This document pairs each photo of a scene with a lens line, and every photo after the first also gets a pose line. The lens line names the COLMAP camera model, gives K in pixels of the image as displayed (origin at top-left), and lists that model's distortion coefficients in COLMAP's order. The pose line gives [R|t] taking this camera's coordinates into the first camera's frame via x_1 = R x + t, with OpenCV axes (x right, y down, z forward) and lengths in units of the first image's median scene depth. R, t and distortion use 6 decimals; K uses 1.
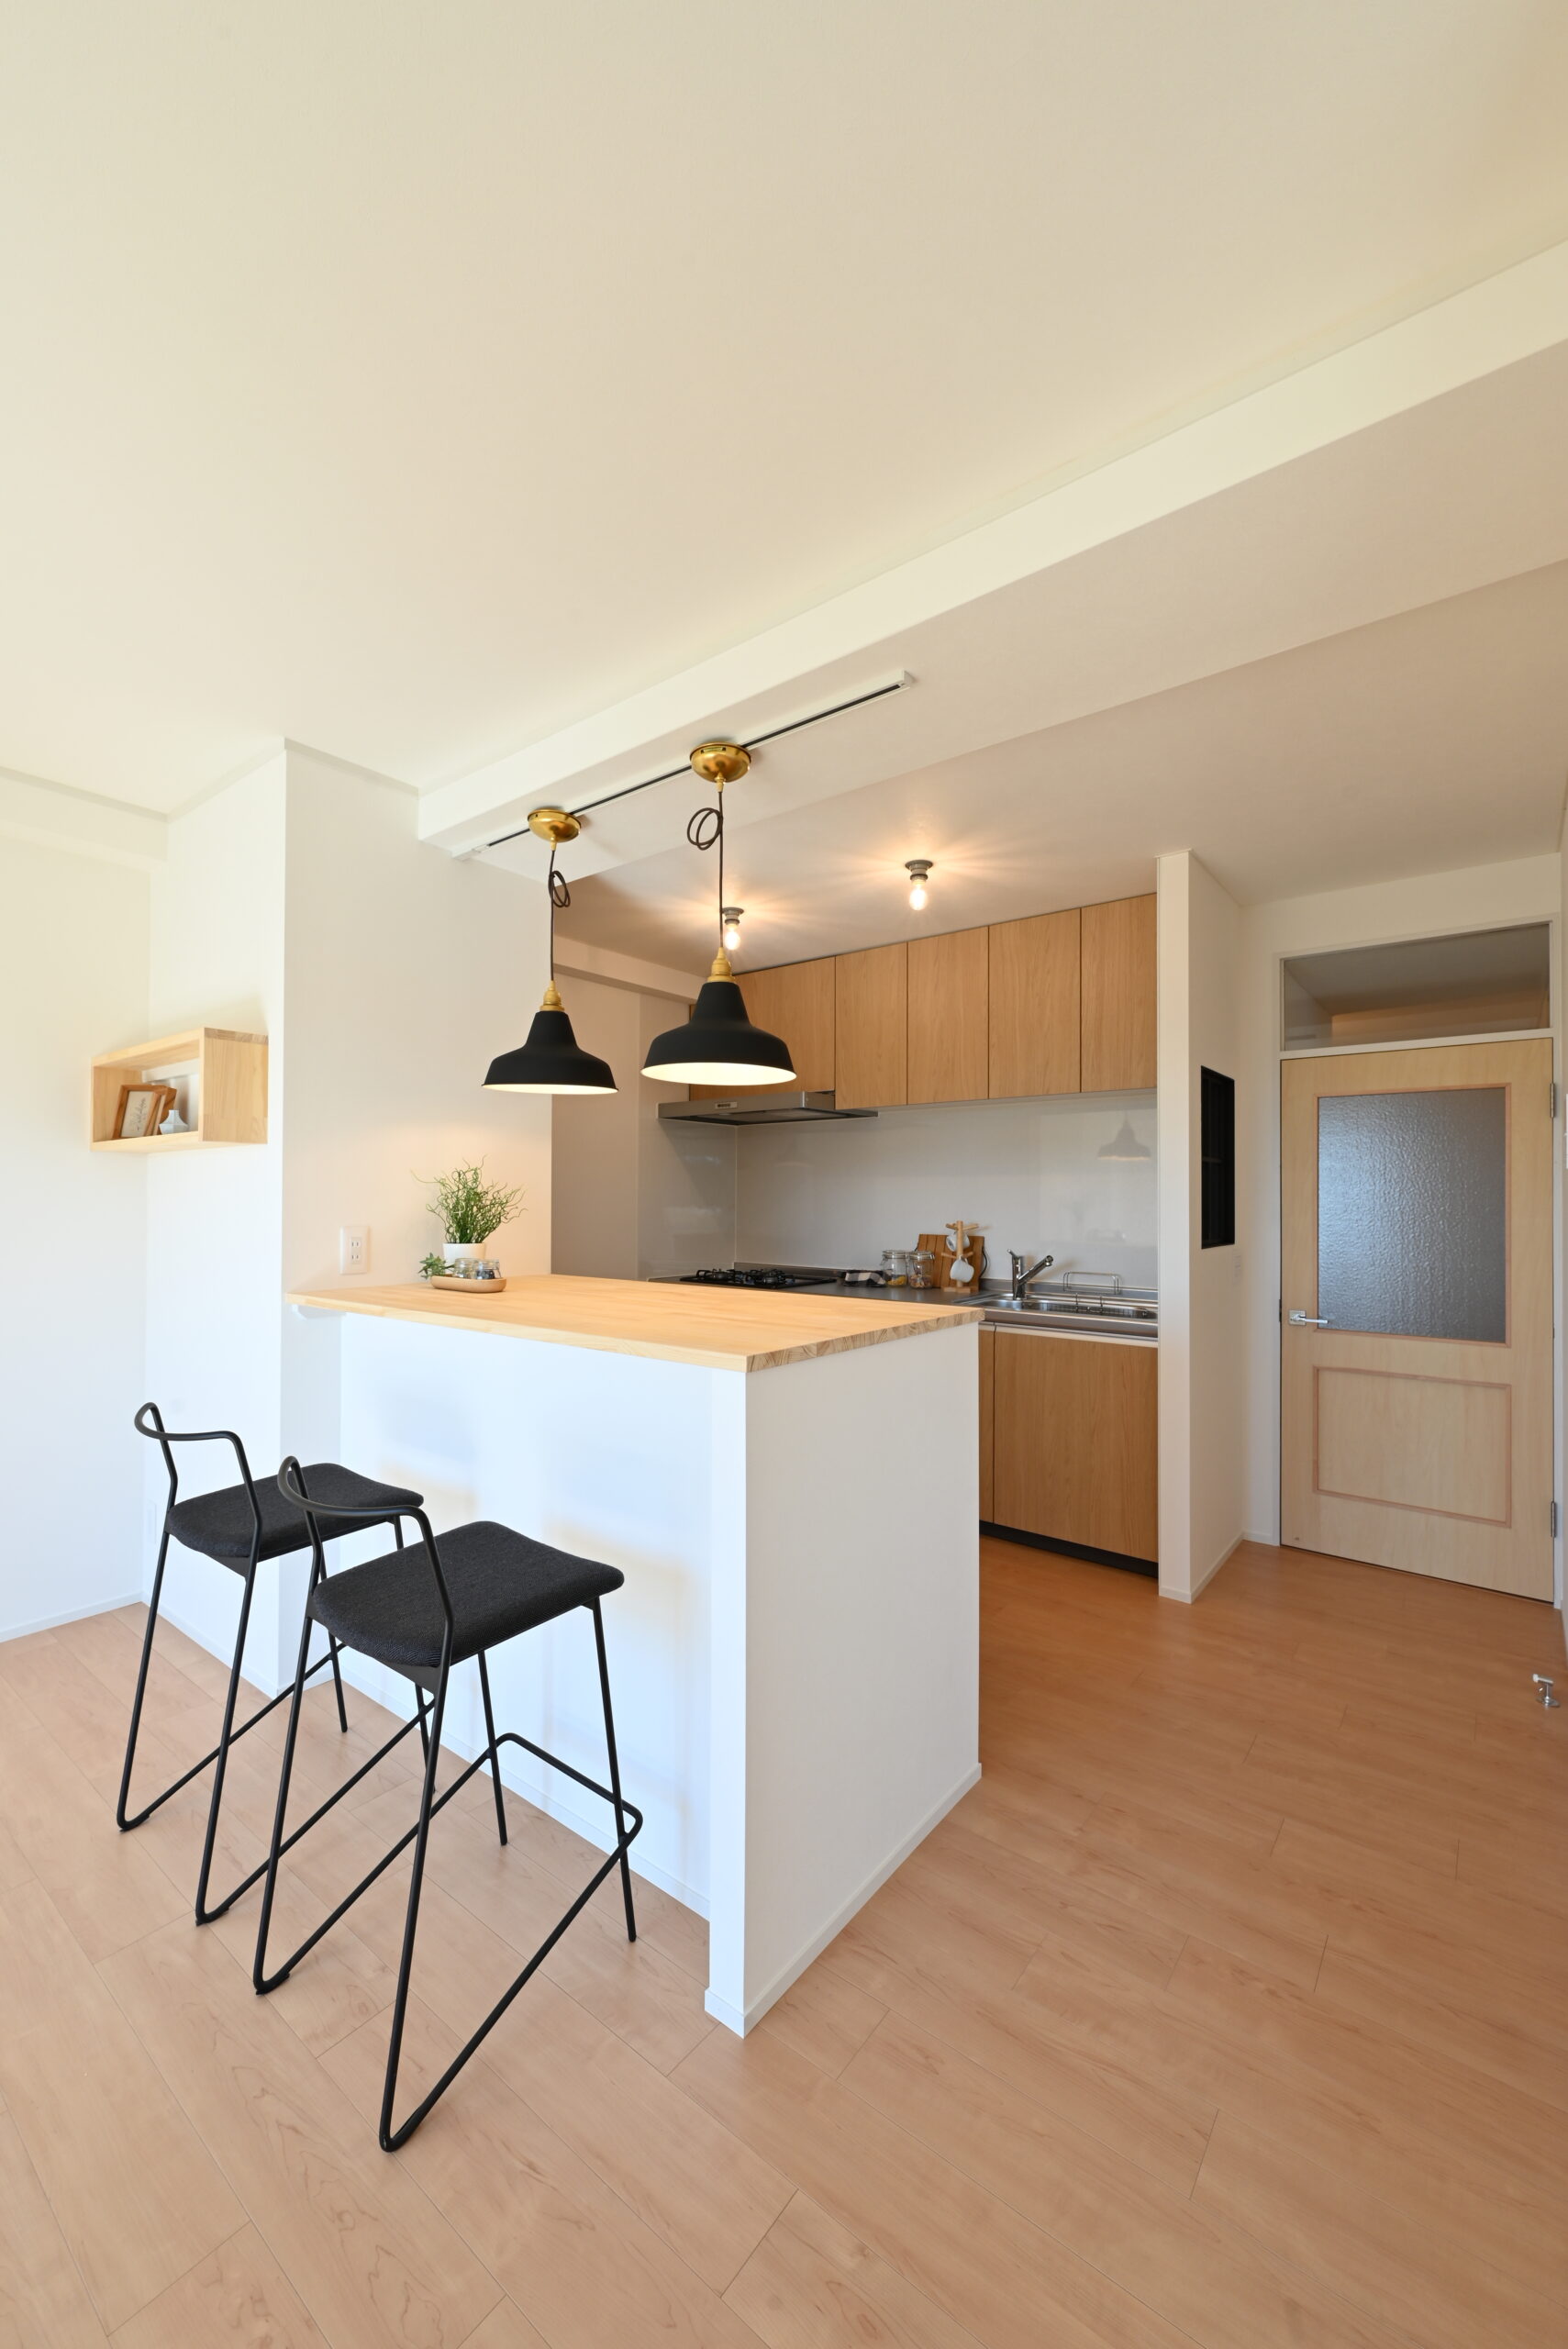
lens RADIAL K [[923.6, 0, 782.8], [0, 923.6, 1192.2], [0, 0, 1]] dist [-0.000921, 0.000257]
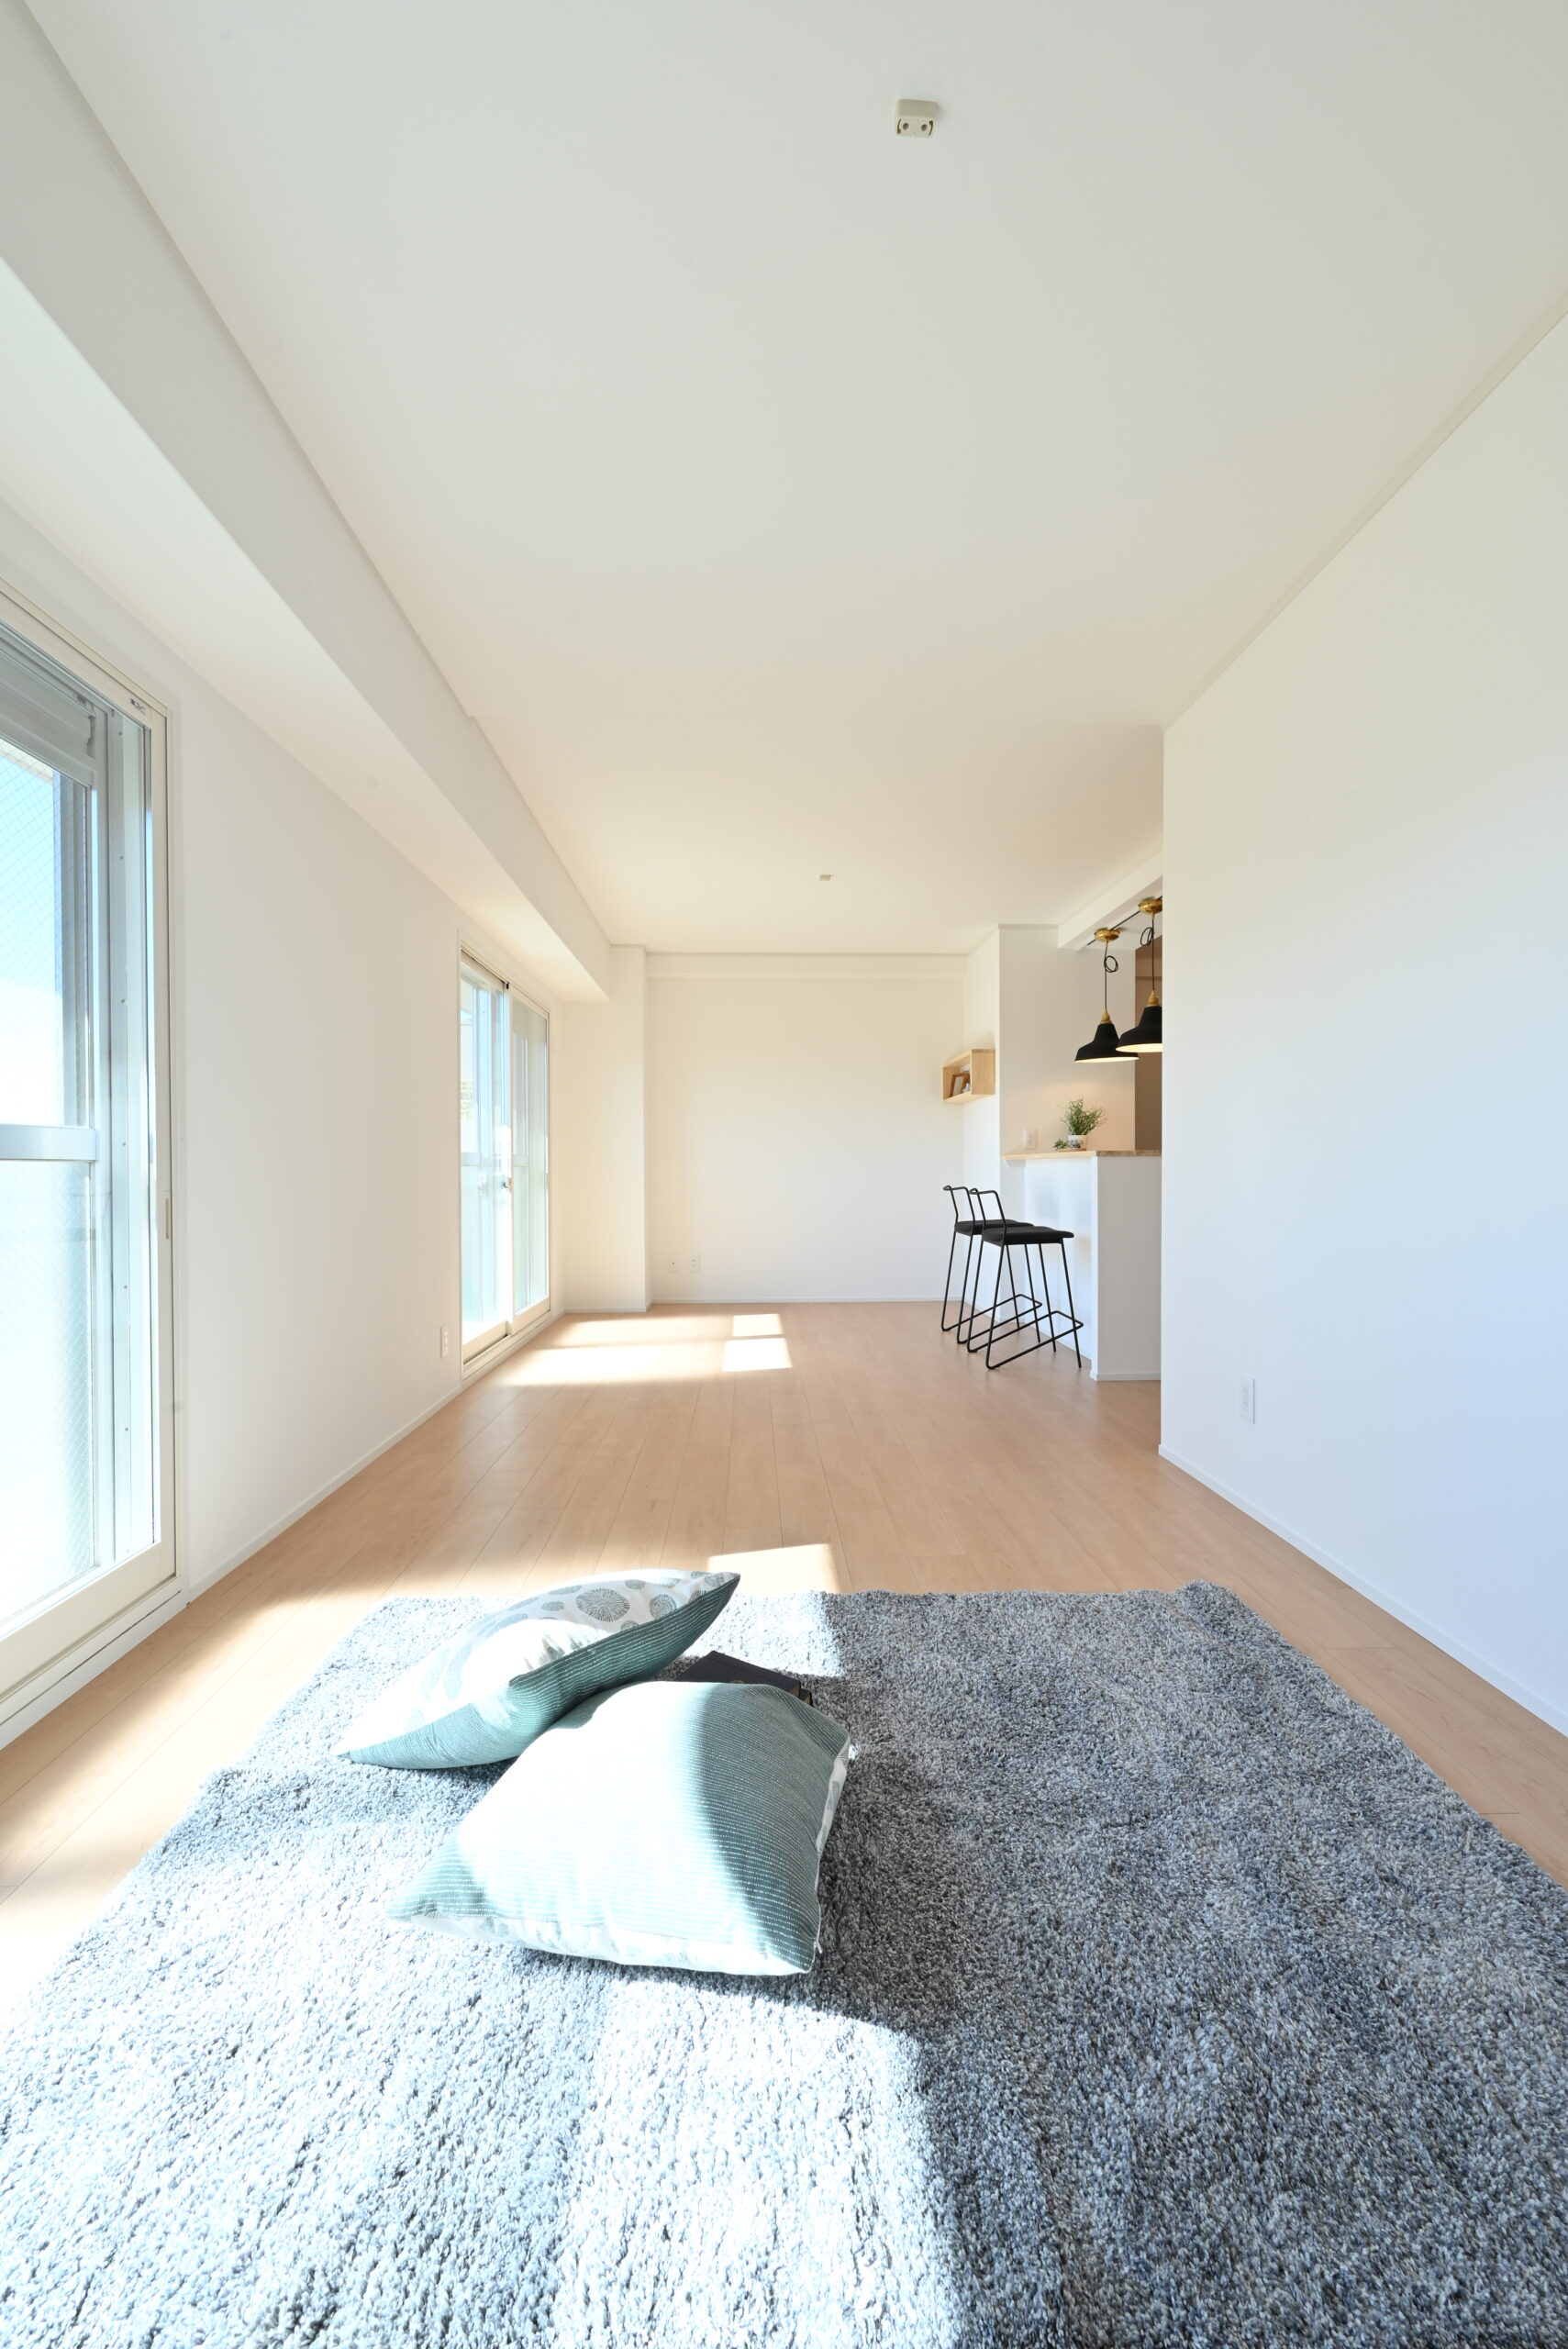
lens RADIAL K [[950.1, 0, 784.0], [0, 950.1, 1174.5], [0, 0, 1]] dist [-0.000596, 0.000053]
pose [[0.648095, -0.000700, -0.761560, 0.755951], [0.012582, 0.999873, 0.009789, 0.099118], [0.761456, -0.015926, 0.648021, -0.800023]]
